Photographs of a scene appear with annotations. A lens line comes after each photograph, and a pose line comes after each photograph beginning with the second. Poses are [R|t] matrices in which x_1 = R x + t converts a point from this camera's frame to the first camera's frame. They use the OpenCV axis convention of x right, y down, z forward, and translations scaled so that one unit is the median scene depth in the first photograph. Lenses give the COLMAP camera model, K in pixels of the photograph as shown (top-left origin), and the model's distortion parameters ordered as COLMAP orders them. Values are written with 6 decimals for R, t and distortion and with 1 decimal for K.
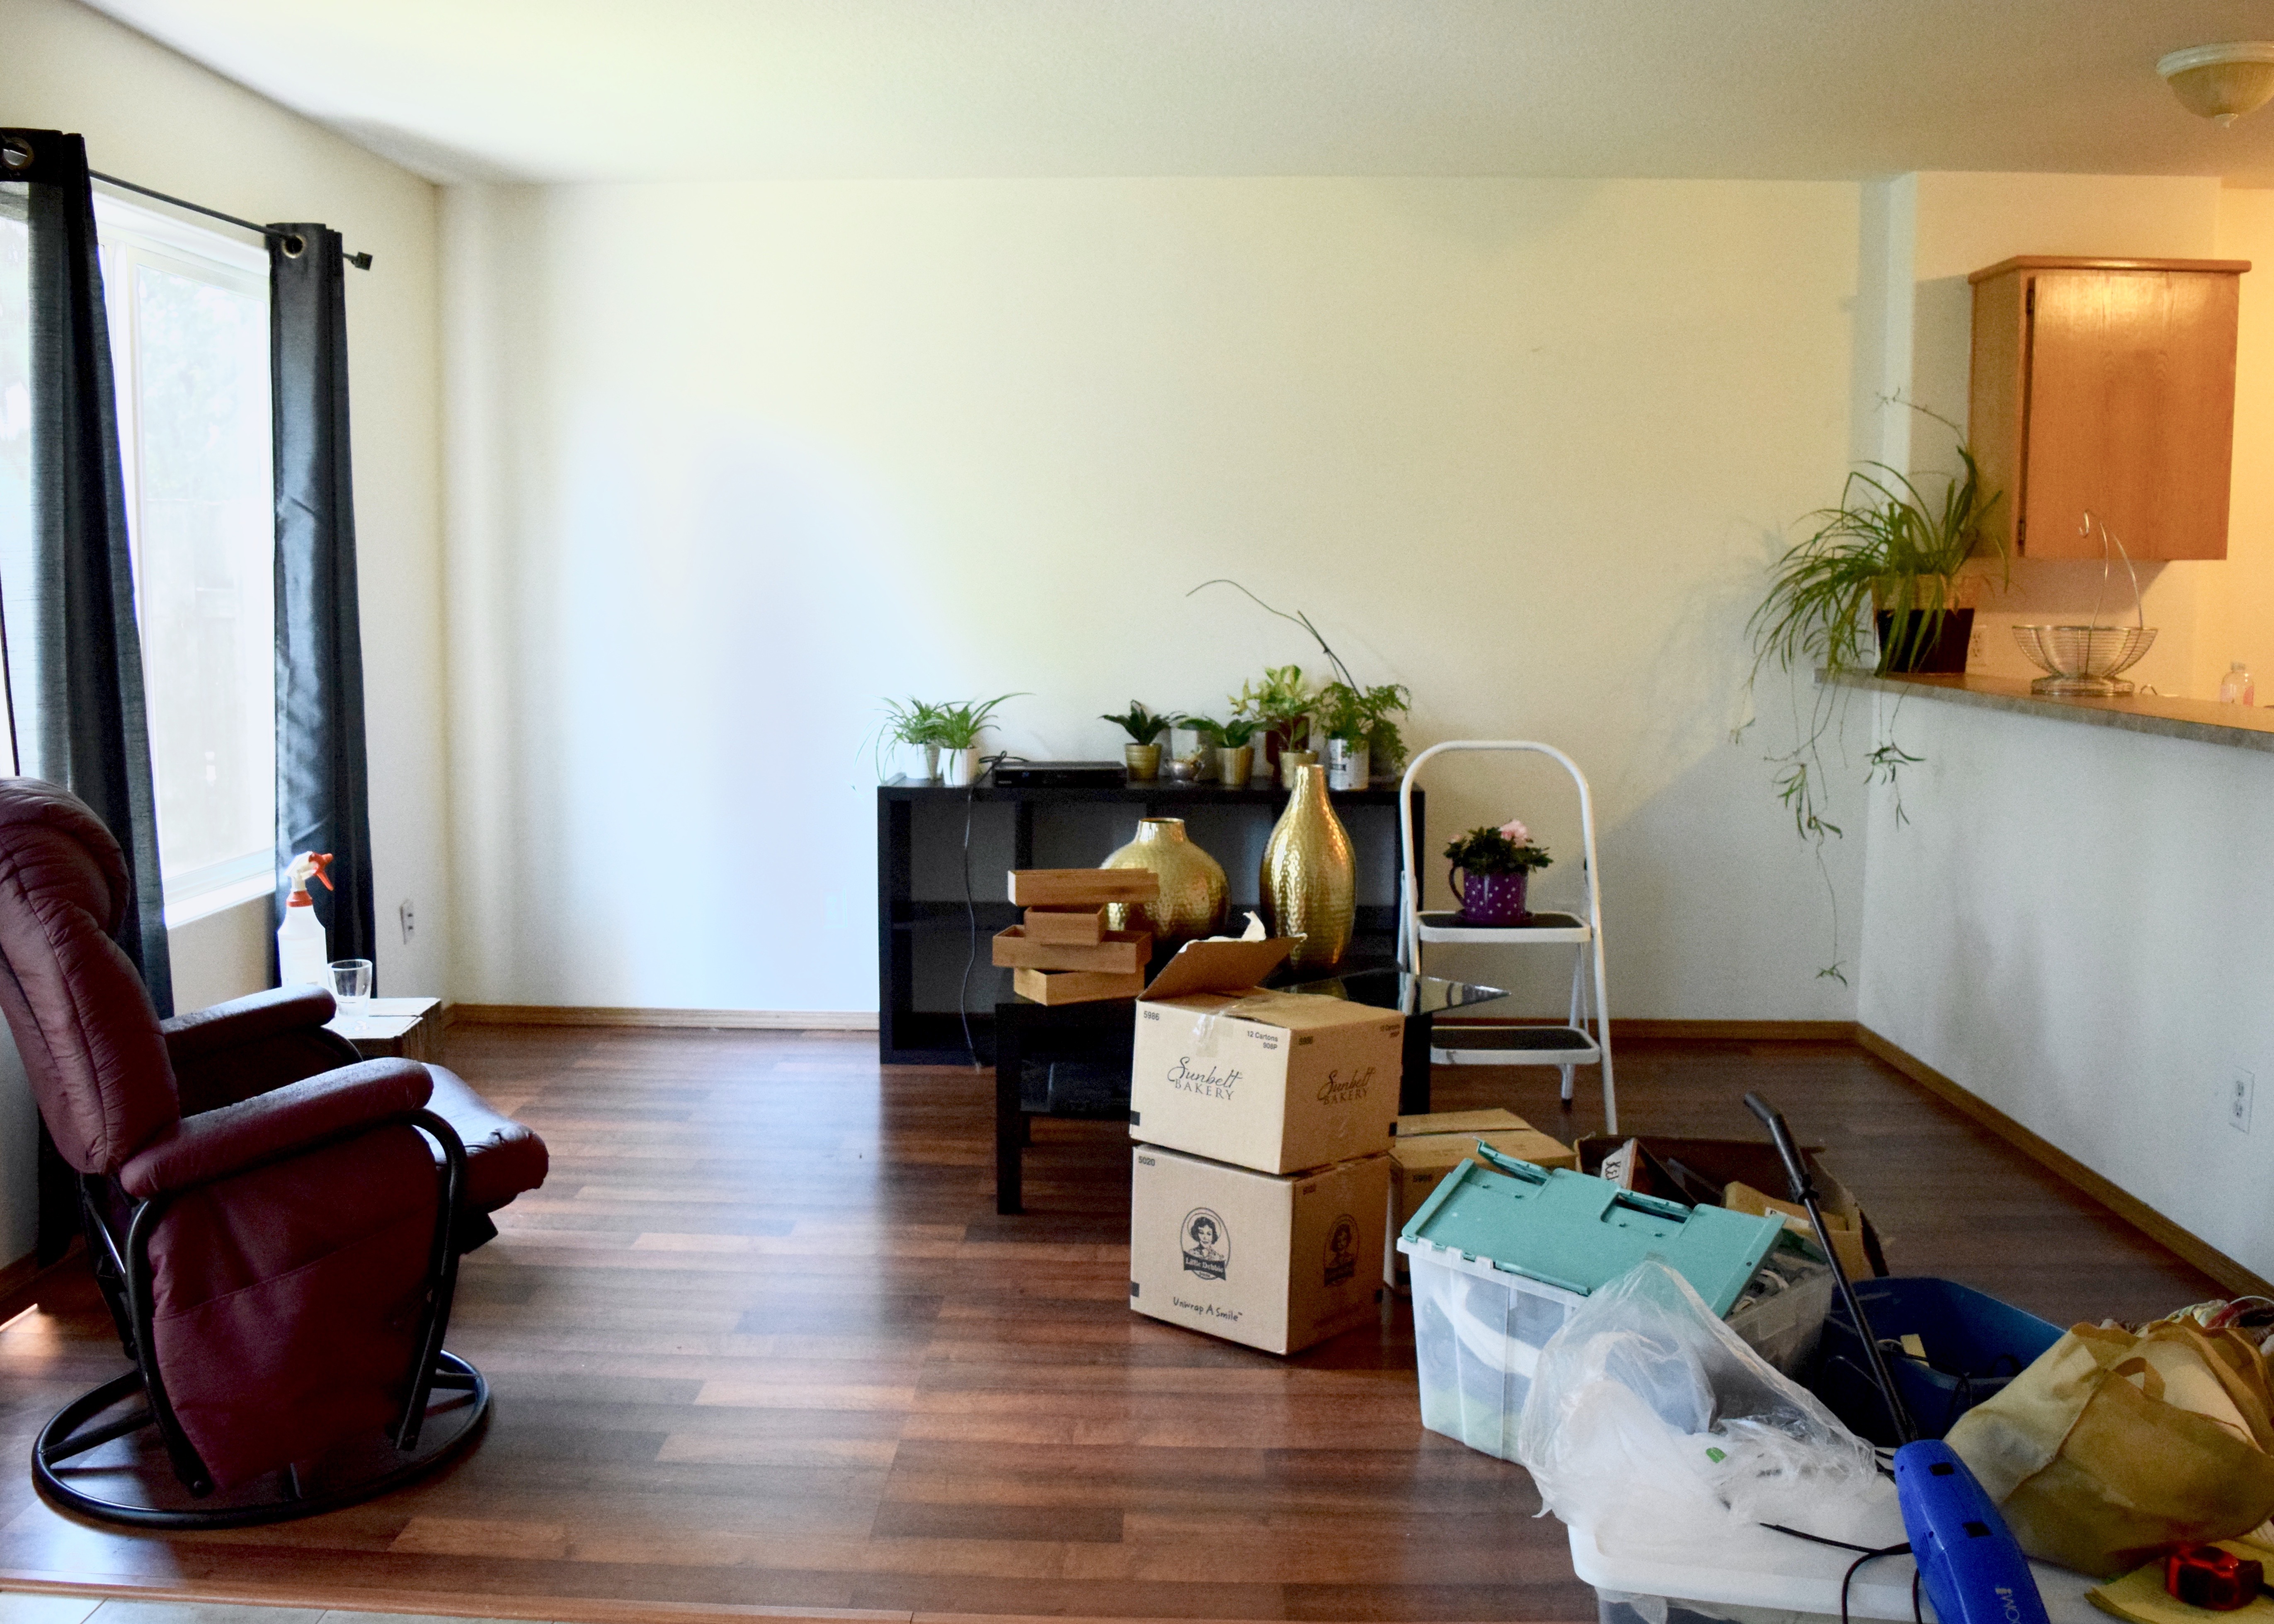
lens RADIAL K [[1953.2, 0, 1136.7], [0, 1953.2, 809.8], [0, 0, 1]] dist [-0.065211, 0.013699]
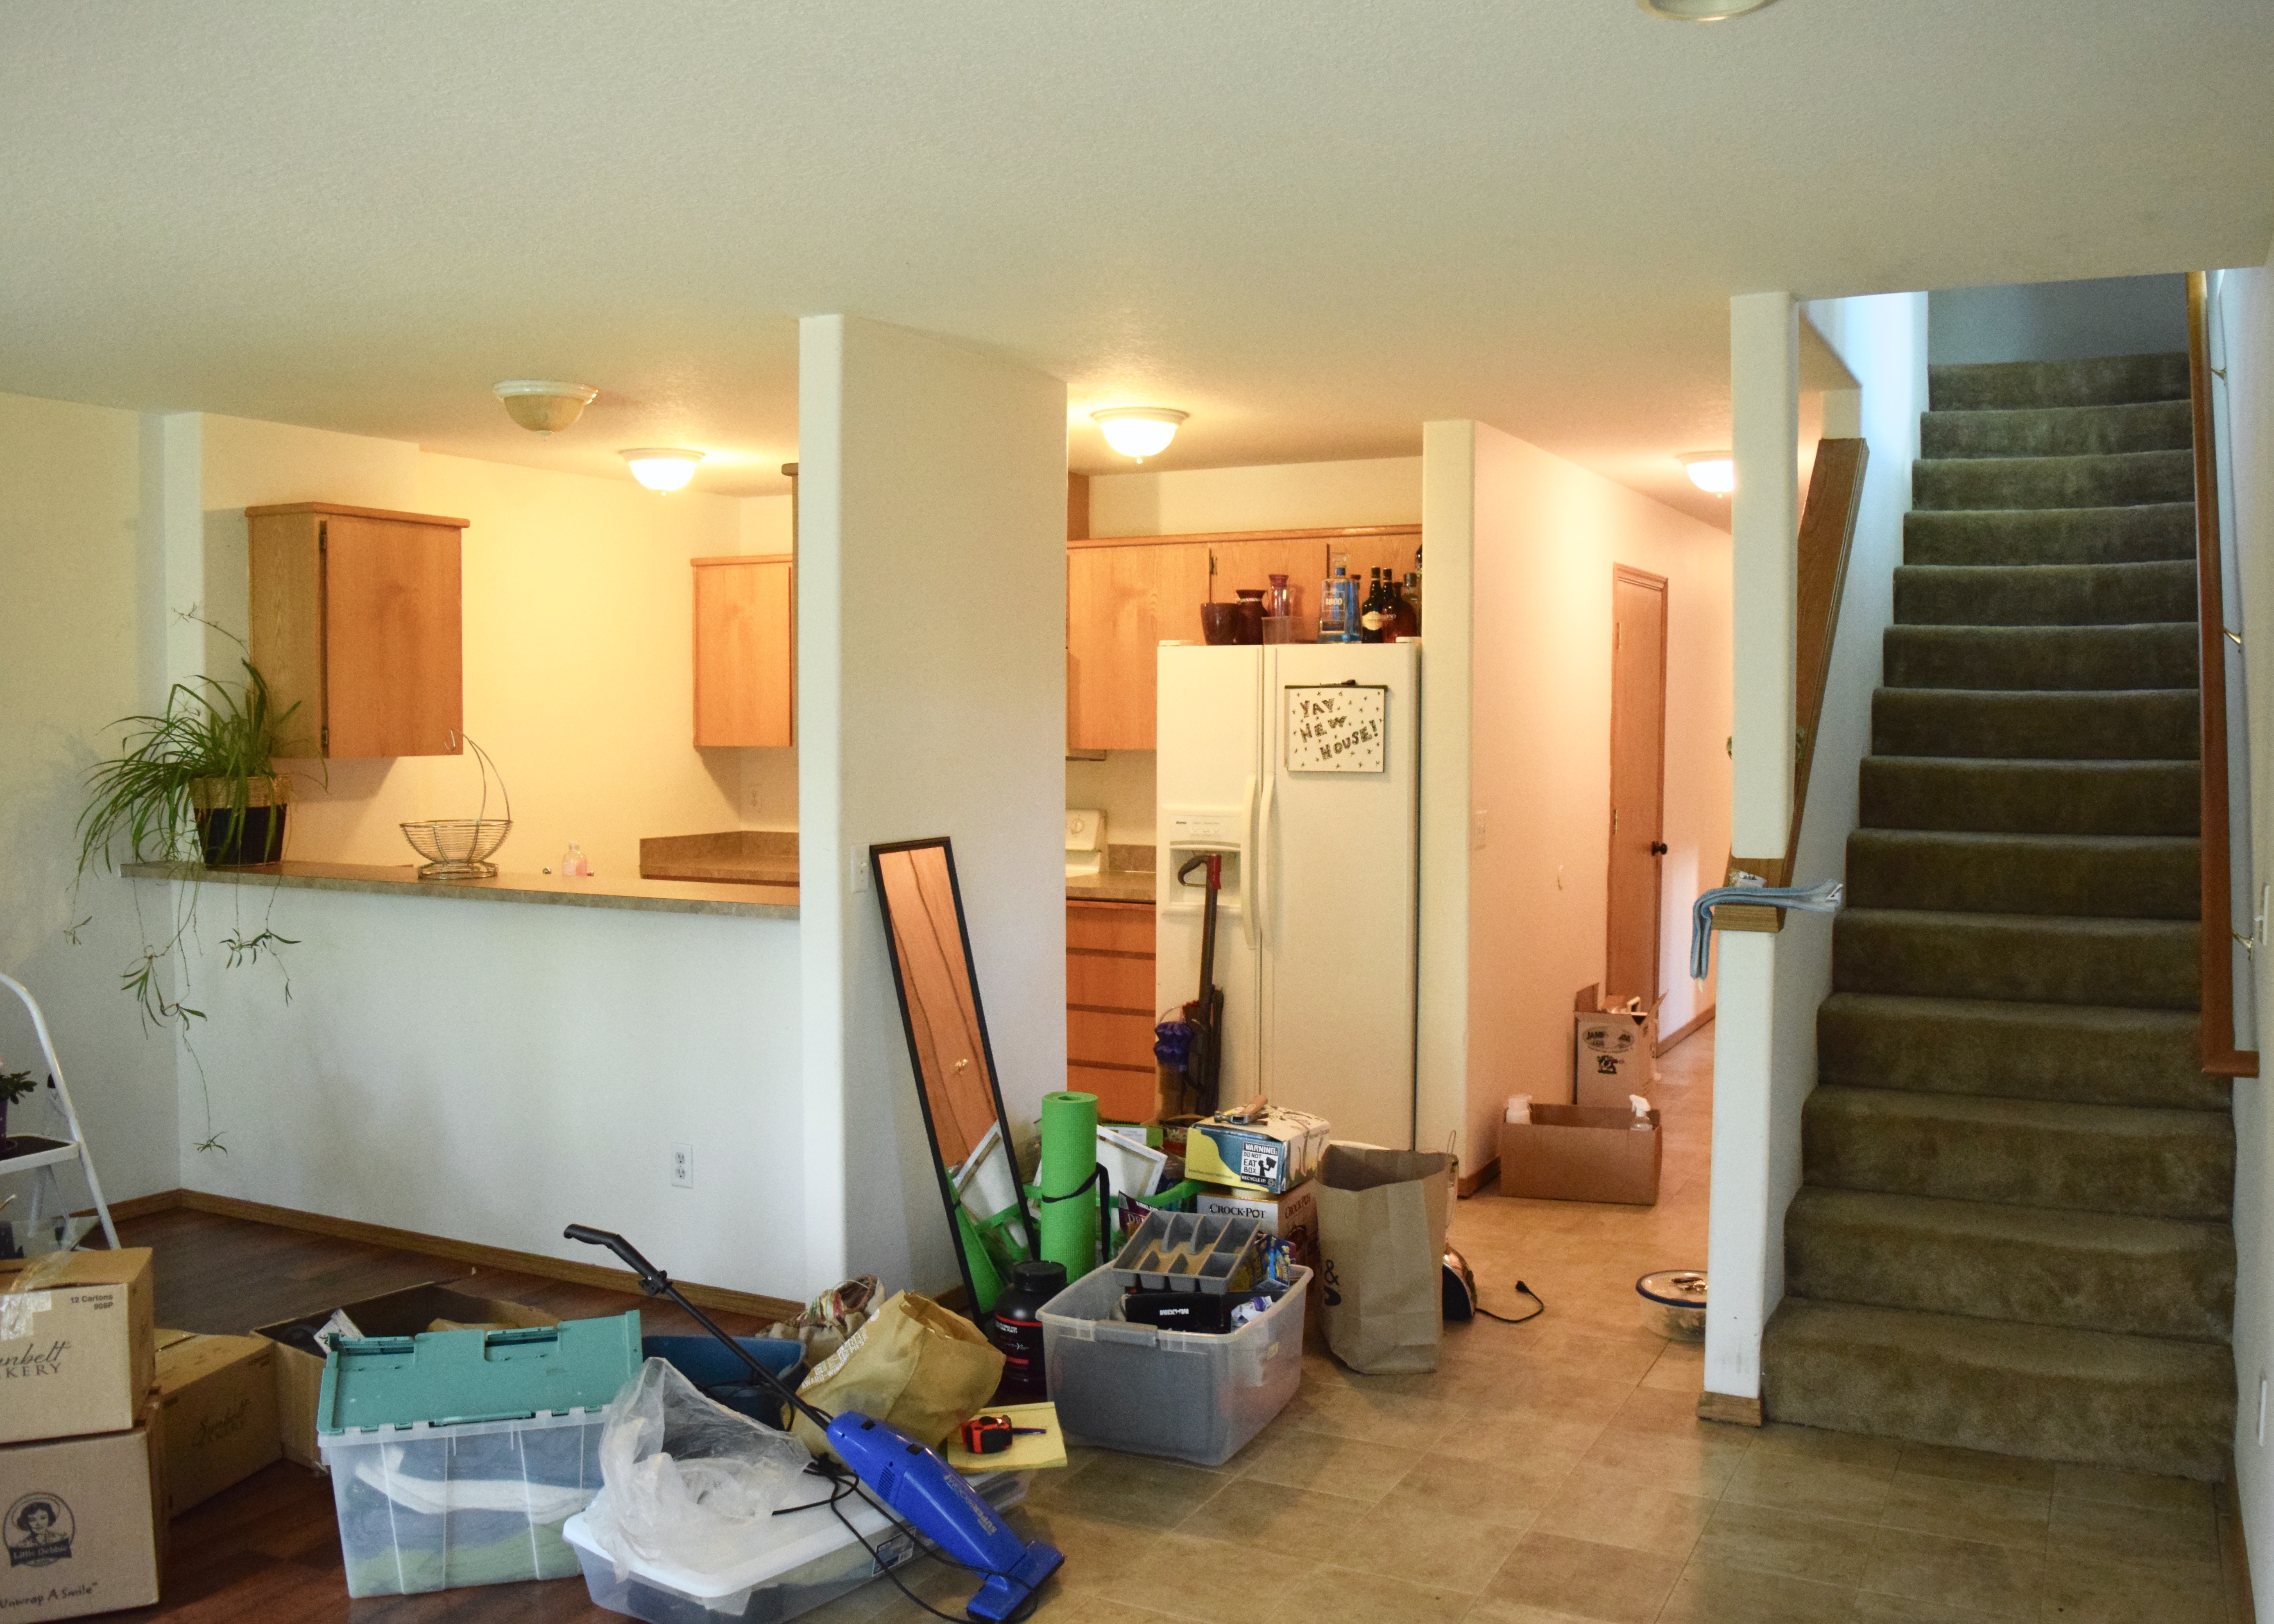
lens RADIAL K [[1953.2, 0, 1136.6], [0, 1953.2, 811.8], [0, 0, 1]] dist [-0.065211, 0.013699]
pose [[0.449953, -0.051638, 0.891558, -0.492067], [0.105487, 0.994411, 0.004358, -0.070576], [-0.886800, 0.092087, 0.452885, 0.052385]]
